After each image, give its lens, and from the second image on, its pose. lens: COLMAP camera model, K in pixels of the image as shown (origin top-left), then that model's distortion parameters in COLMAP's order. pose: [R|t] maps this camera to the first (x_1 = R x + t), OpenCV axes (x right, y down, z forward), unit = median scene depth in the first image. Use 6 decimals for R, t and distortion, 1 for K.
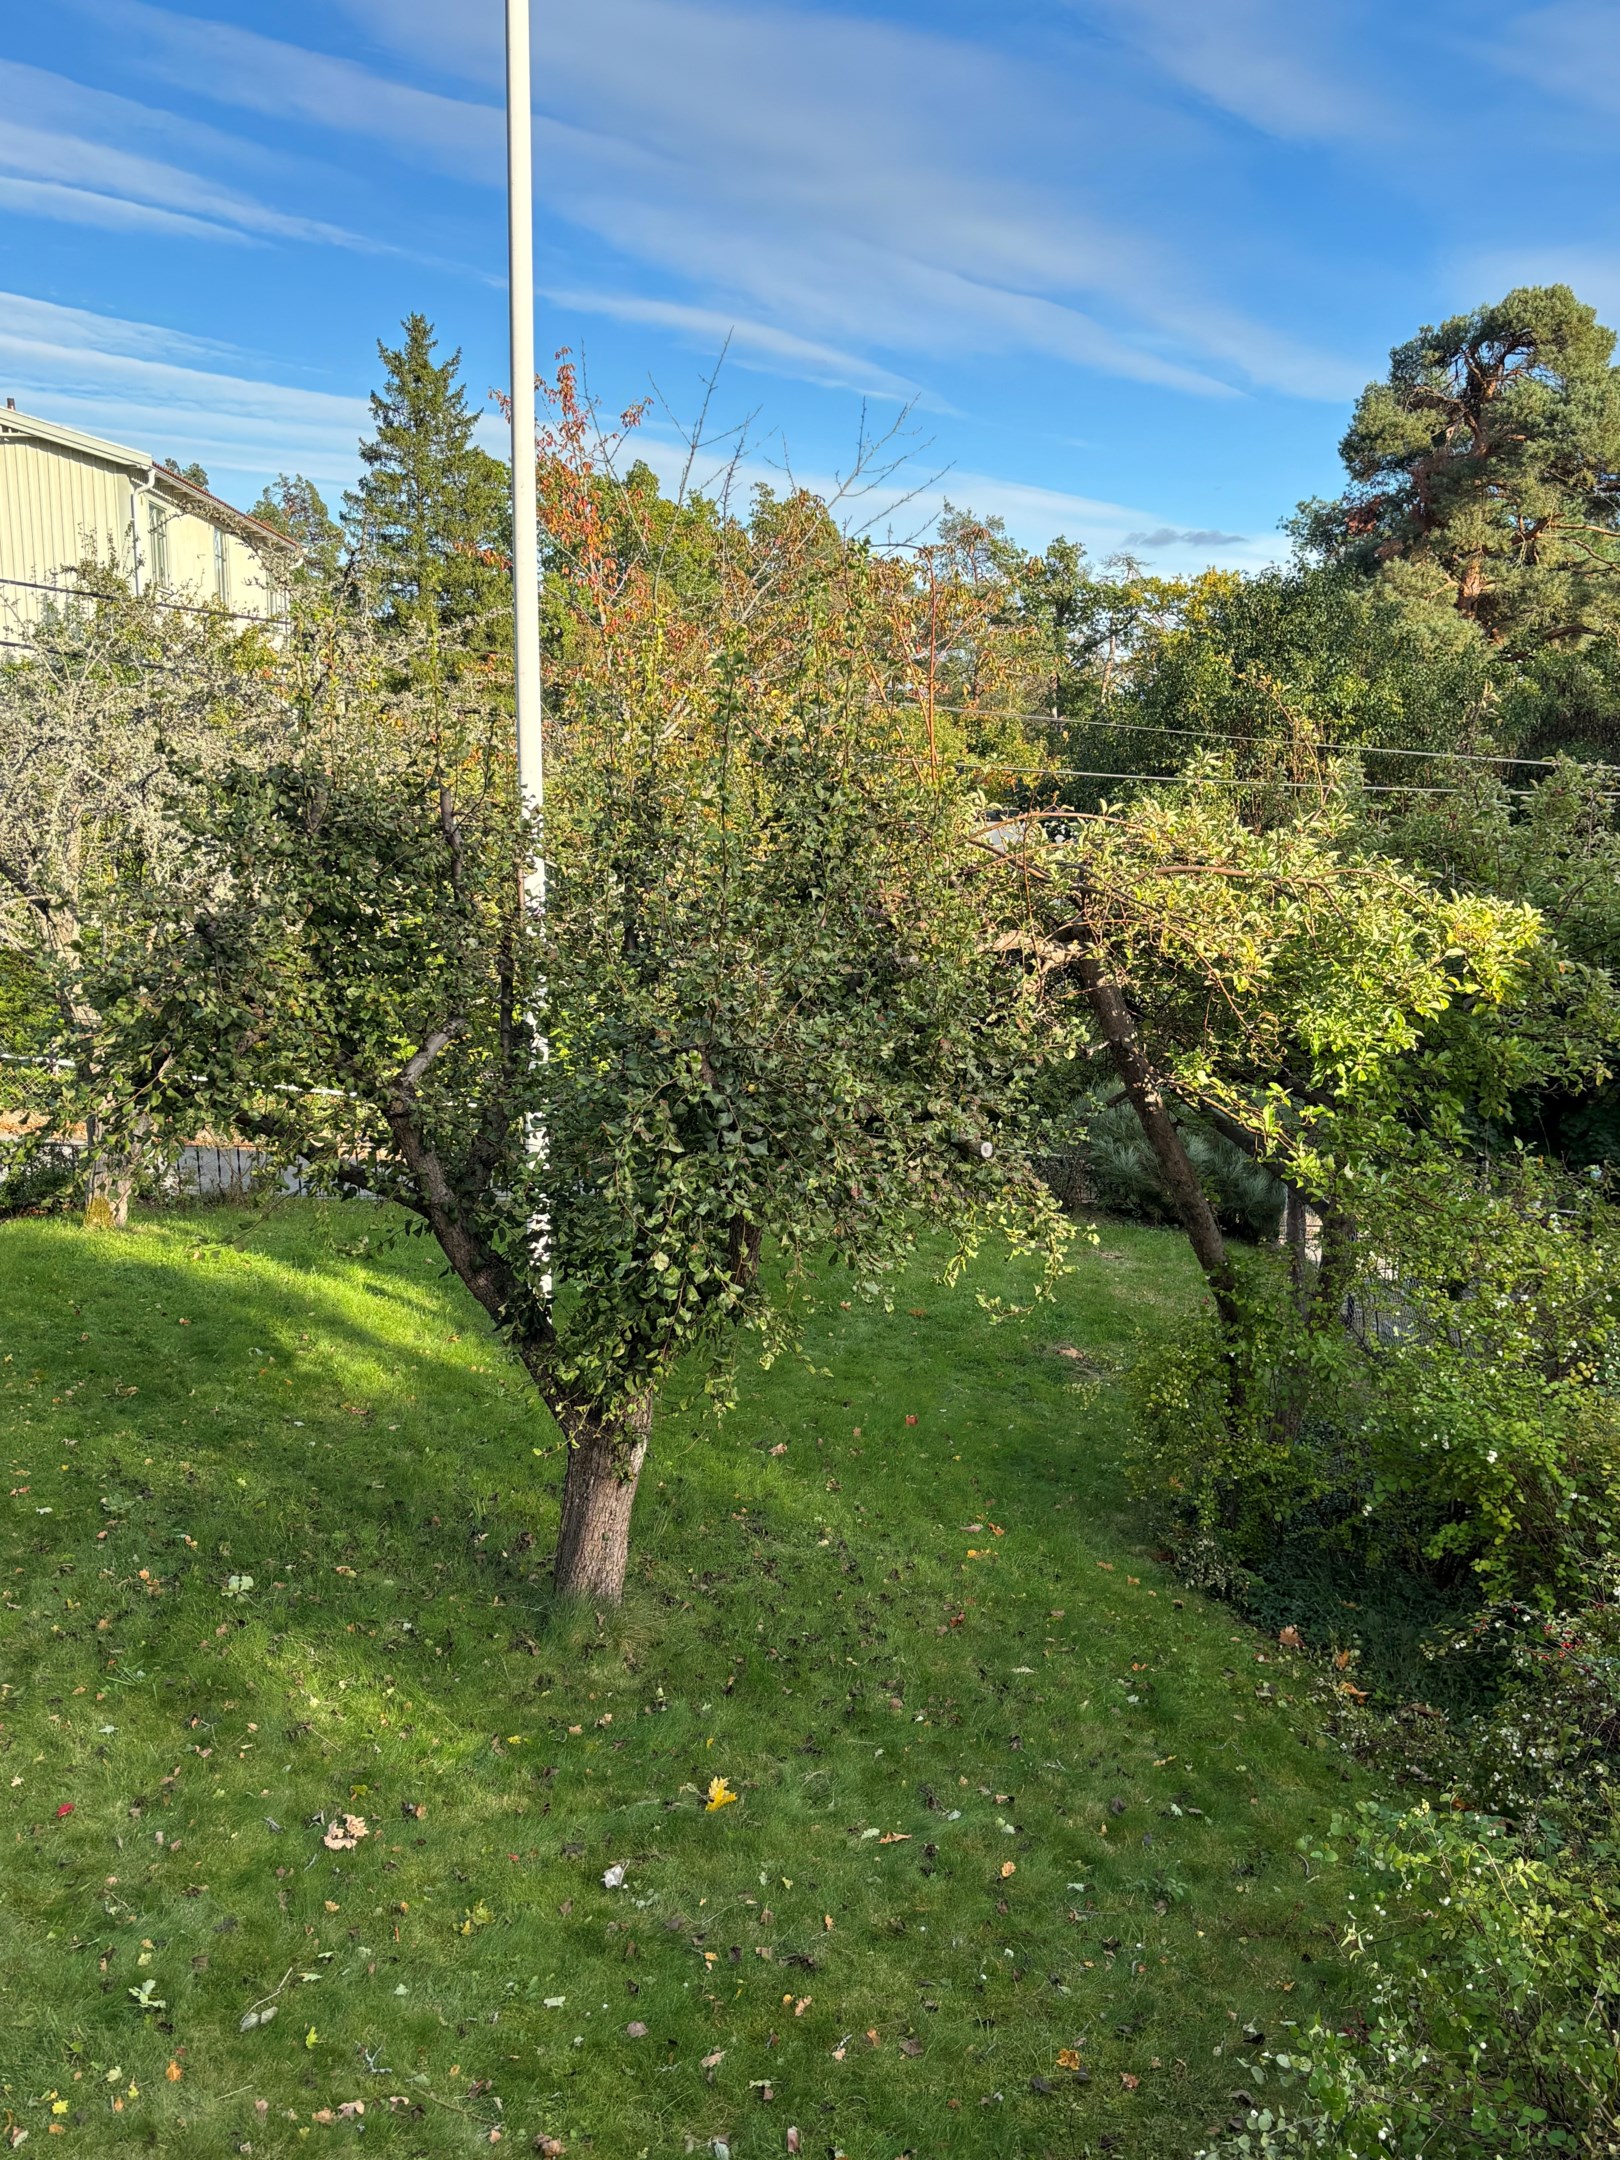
lens RADIAL K [[1945.9, 0, 827.2], [0, 1945.9, 1069.8], [0, 0, 1]] dist [0.026954, -0.001519]
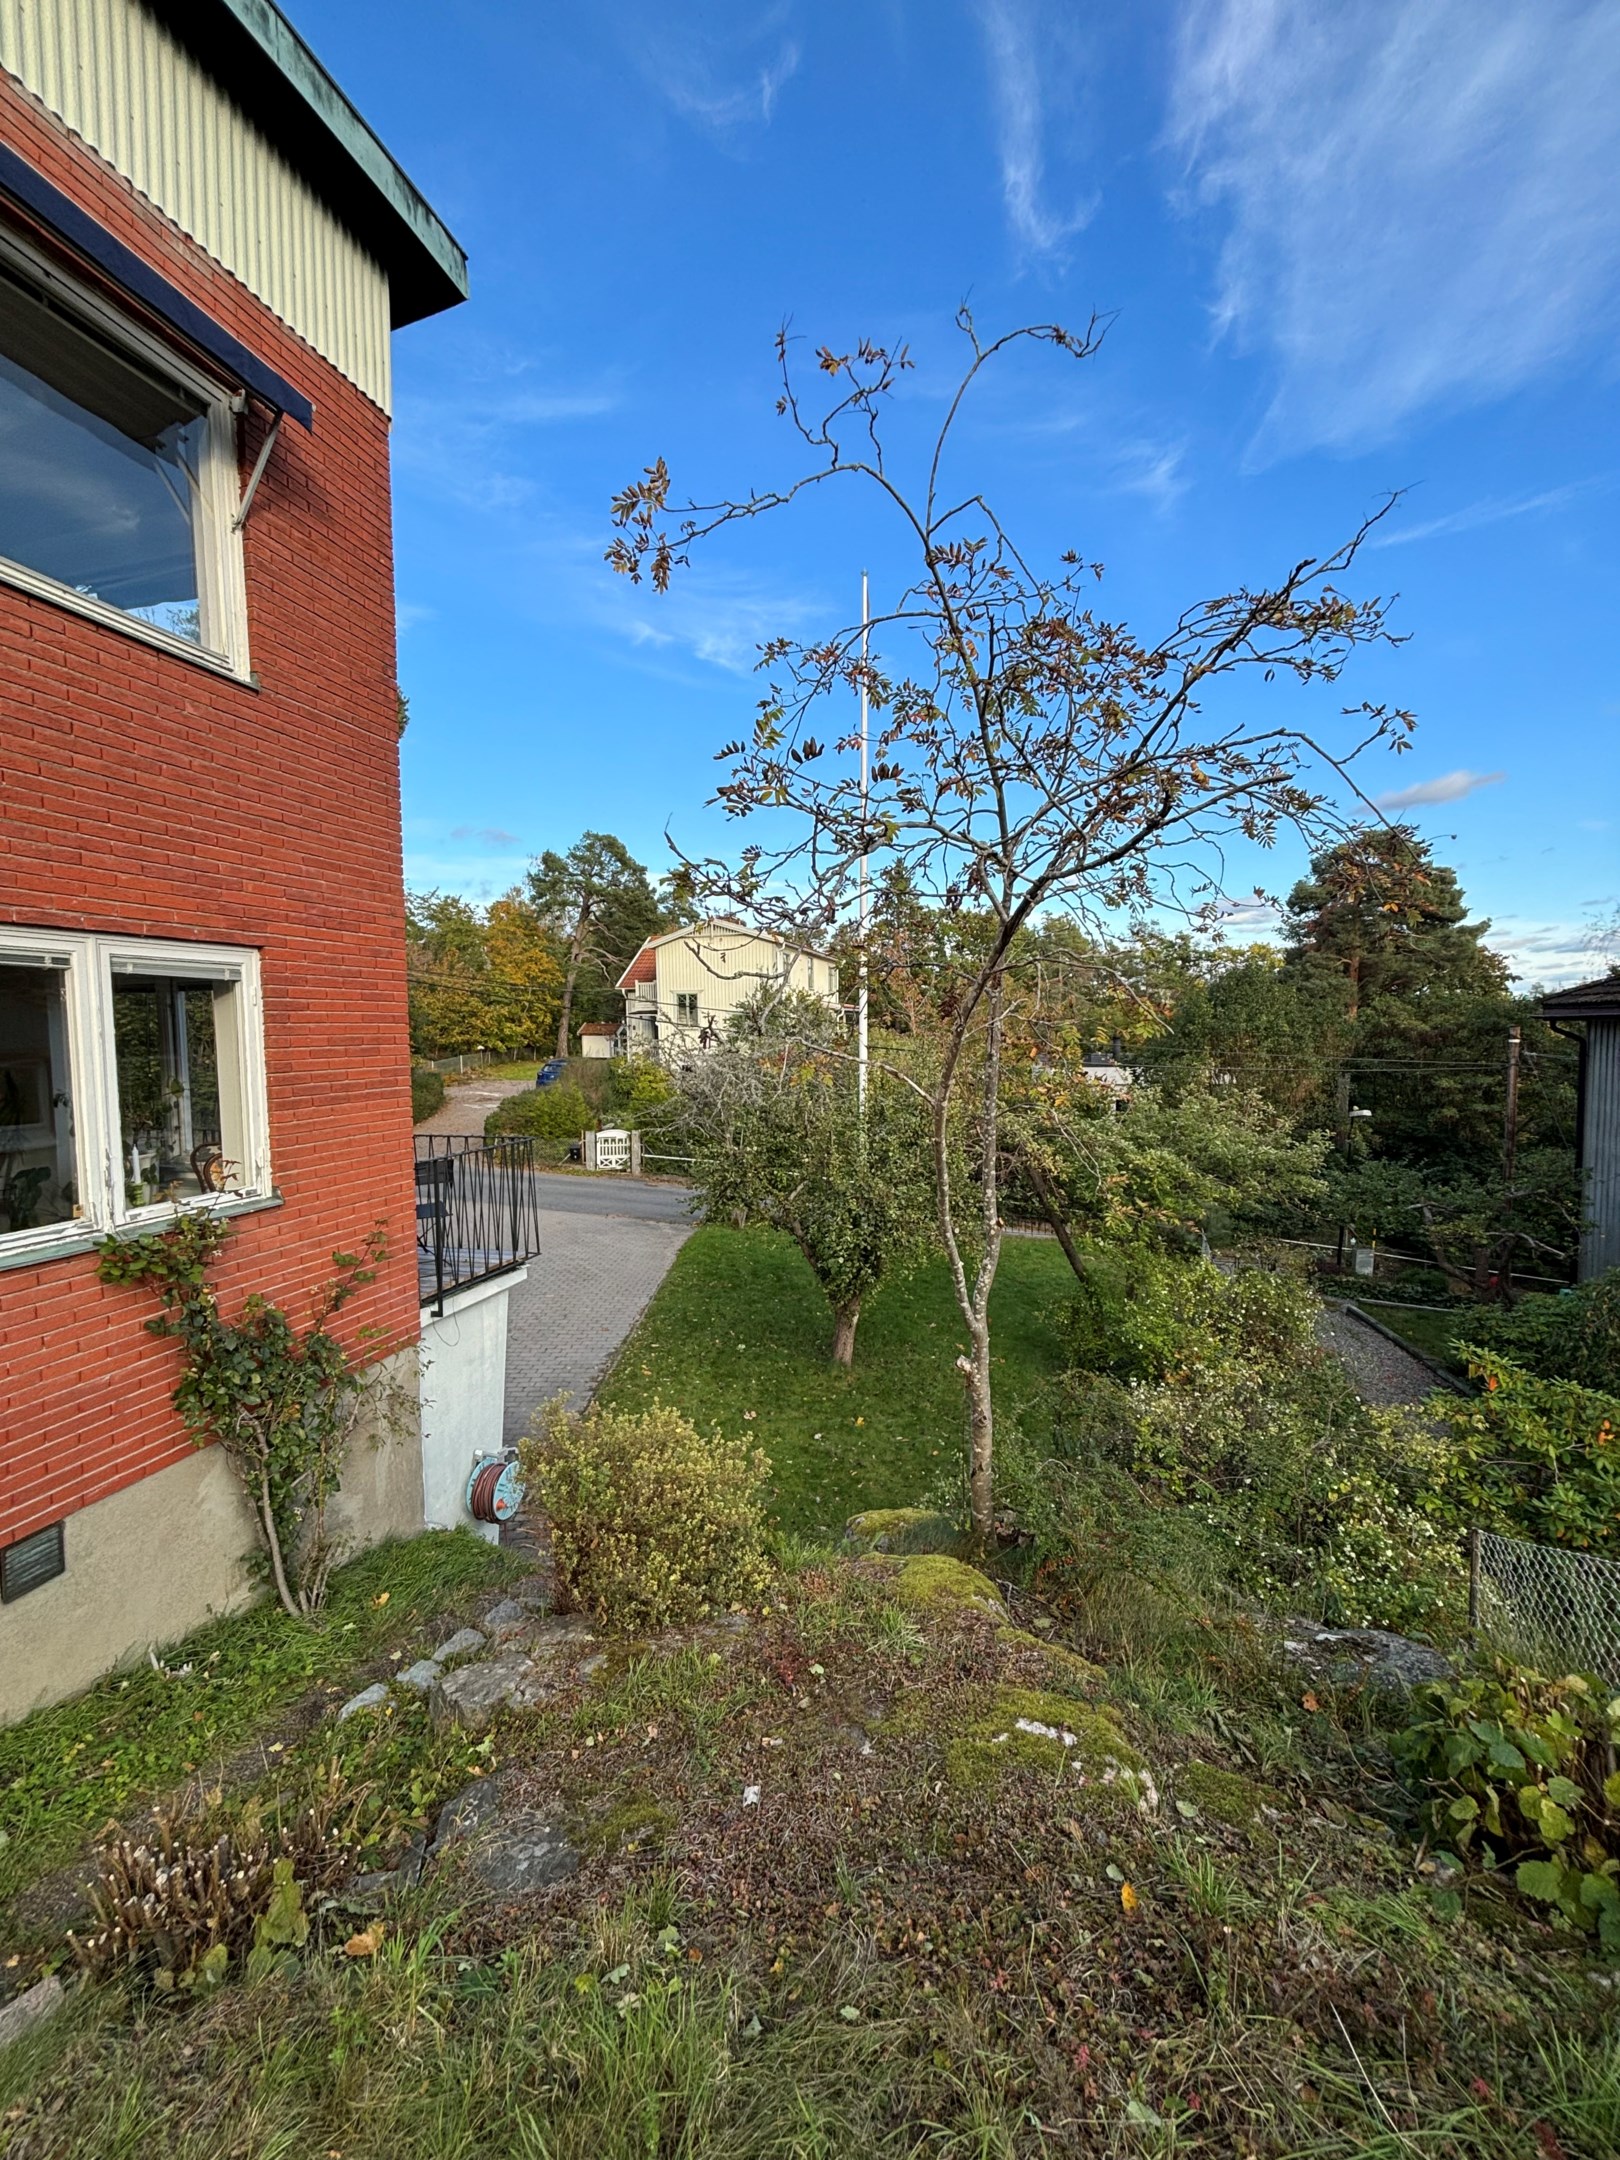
lens RADIAL K [[864.4, 0, 814.9], [0, 864.4, 1090.2], [0, 0, 1]] dist [0.008013, -0.000951]
pose [[0.950737, 0.009548, -0.309850, 0.058670], [-0.033232, 0.996905, -0.071248, -0.015950], [0.308211, 0.078035, 0.948112, -0.085610]]
